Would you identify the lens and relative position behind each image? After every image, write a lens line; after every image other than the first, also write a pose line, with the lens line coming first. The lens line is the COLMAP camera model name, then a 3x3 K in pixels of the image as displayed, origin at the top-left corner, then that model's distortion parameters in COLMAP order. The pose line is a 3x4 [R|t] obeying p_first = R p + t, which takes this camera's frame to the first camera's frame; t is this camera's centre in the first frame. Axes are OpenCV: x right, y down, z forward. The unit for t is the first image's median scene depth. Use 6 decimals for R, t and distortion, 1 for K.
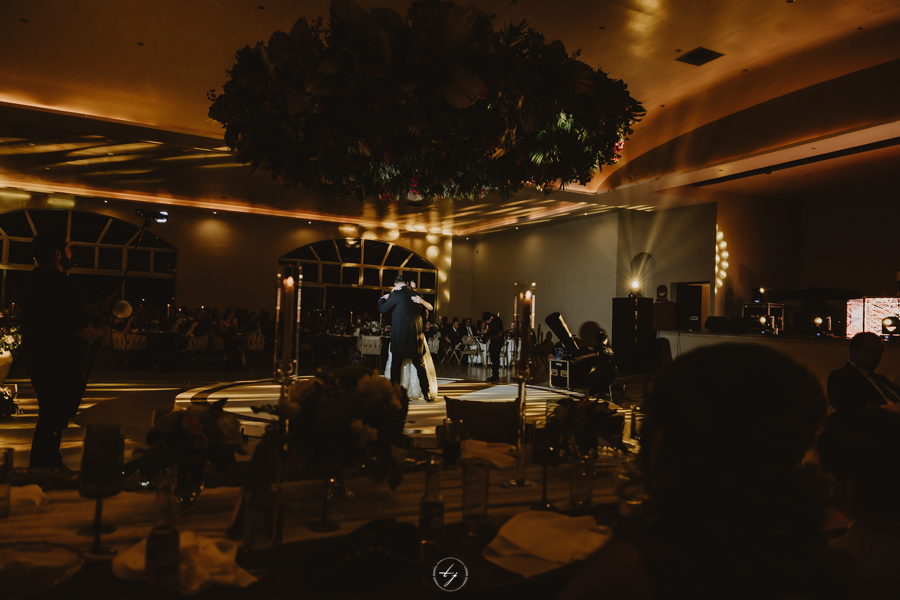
lens RADIAL K [[602.5, 0, 447.3], [0, 602.5, 300.2], [0, 0, 1]] dist [0.002611, 0.003886]
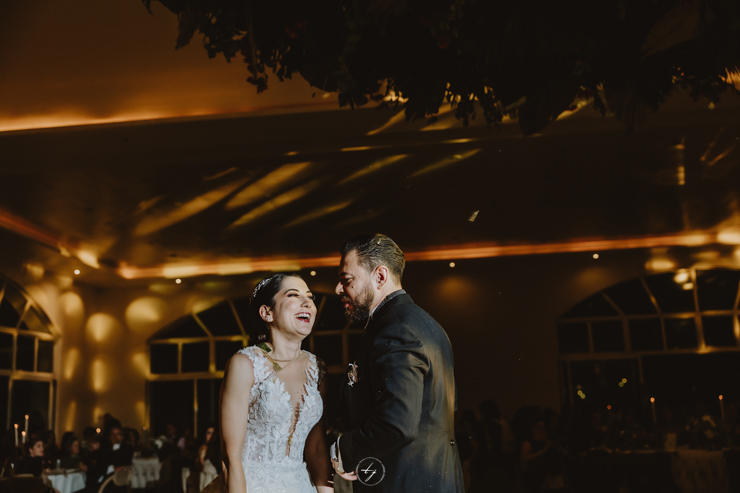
lens RADIAL K [[853.6, 0, 368.9], [0, 853.6, 244.9], [0, 0, 1]] dist [0.043150, 0.023335]
pose [[0.857881, -0.175430, -0.482976, -0.000506], [0.094982, 0.977858, -0.186474, 0.002415], [0.504994, 0.114098, 0.855548, 0.116488]]
